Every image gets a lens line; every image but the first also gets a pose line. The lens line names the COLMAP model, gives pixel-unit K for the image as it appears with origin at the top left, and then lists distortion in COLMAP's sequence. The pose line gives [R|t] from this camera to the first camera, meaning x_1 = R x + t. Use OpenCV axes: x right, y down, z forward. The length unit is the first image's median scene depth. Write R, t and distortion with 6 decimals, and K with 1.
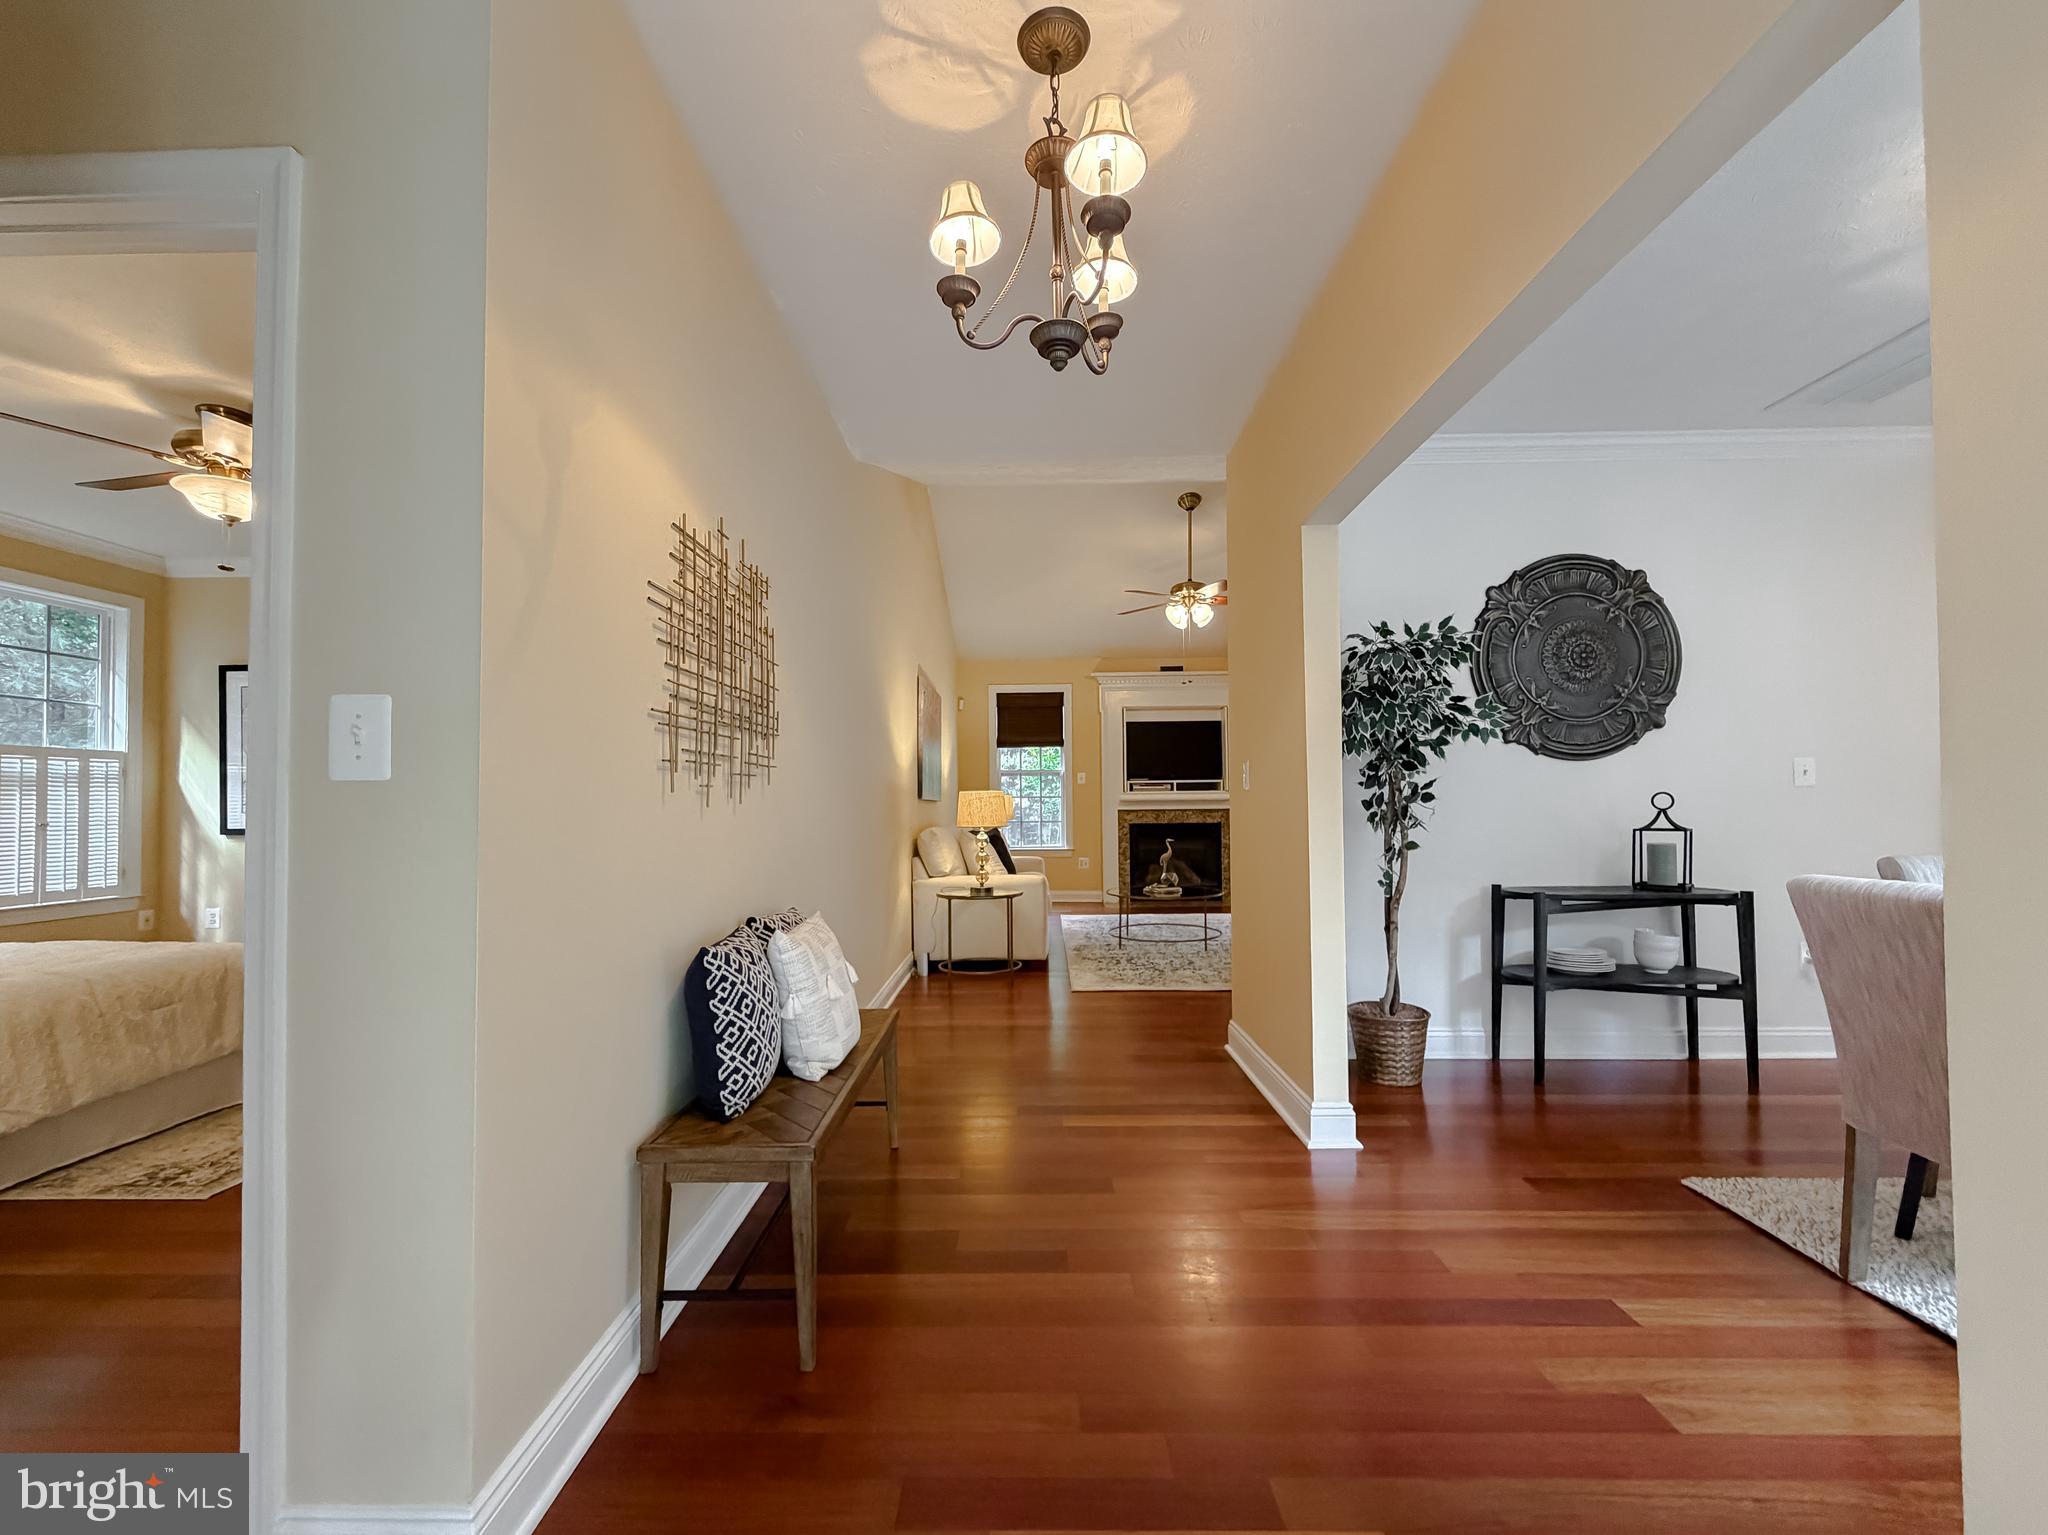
lens RADIAL K [[831.8, 0, 1015.6], [0, 831.8, 782.4], [0, 0, 1]] dist [0.002396, 0.000323]
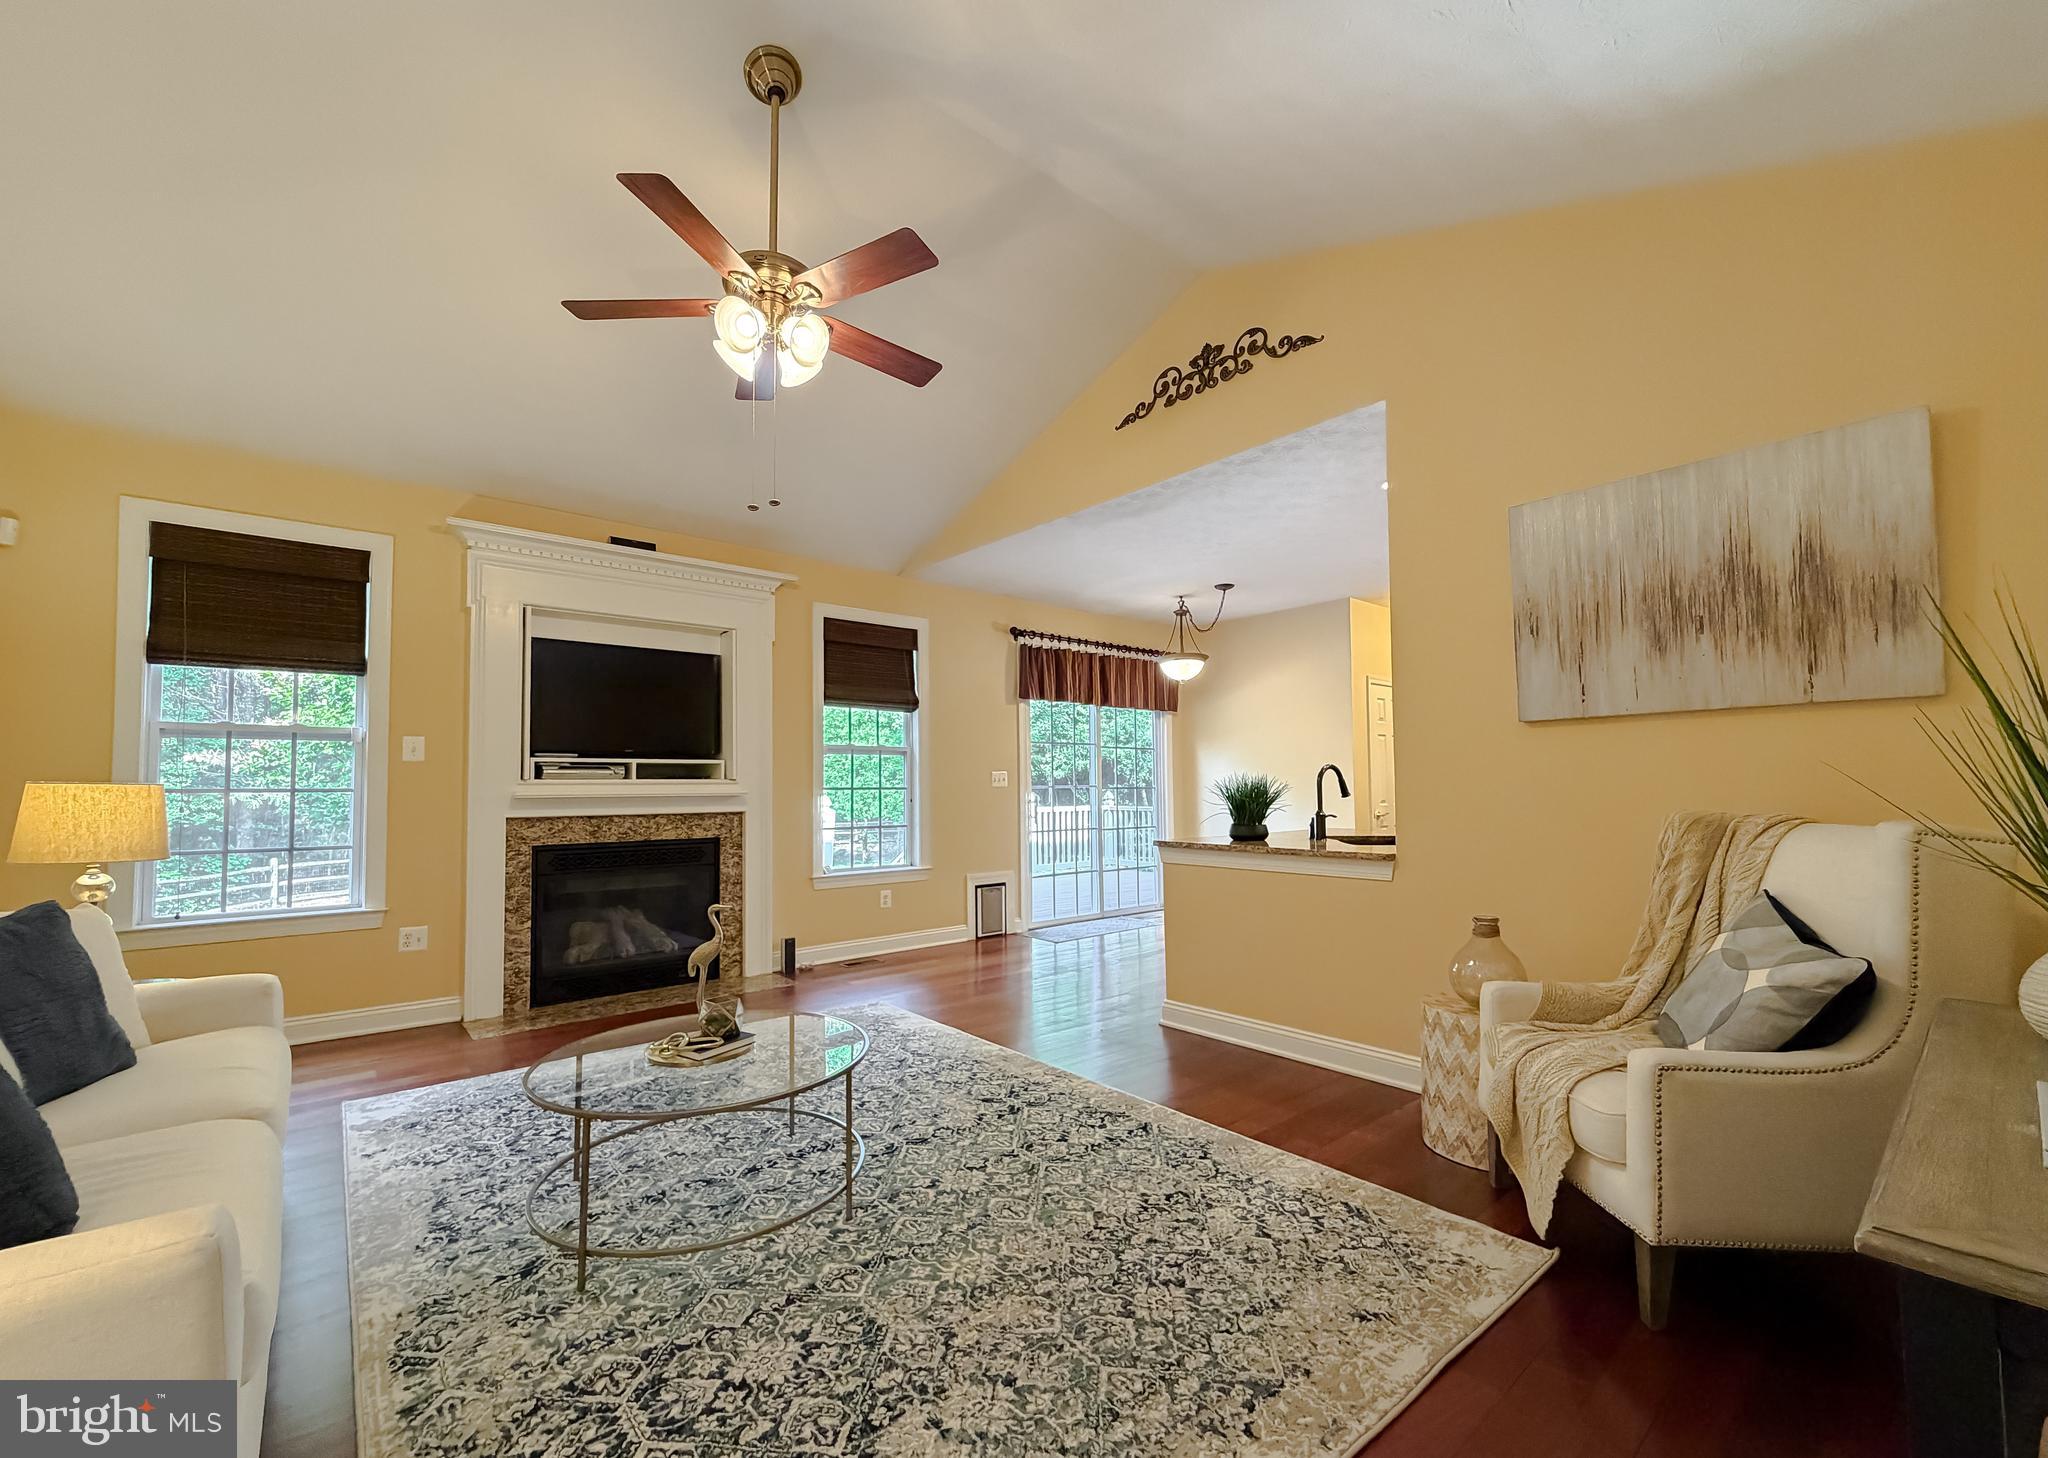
lens RADIAL K [[837.6, 0, 1015.3], [0, 837.6, 754.4], [0, 0, 1]] dist [-0.002501, 0.005095]
pose [[0.751714, 0.029361, 0.658835, 0.065553], [-0.012710, 0.999468, -0.030040, 0.019080], [-0.659367, 0.014208, 0.751687, 1.149088]]
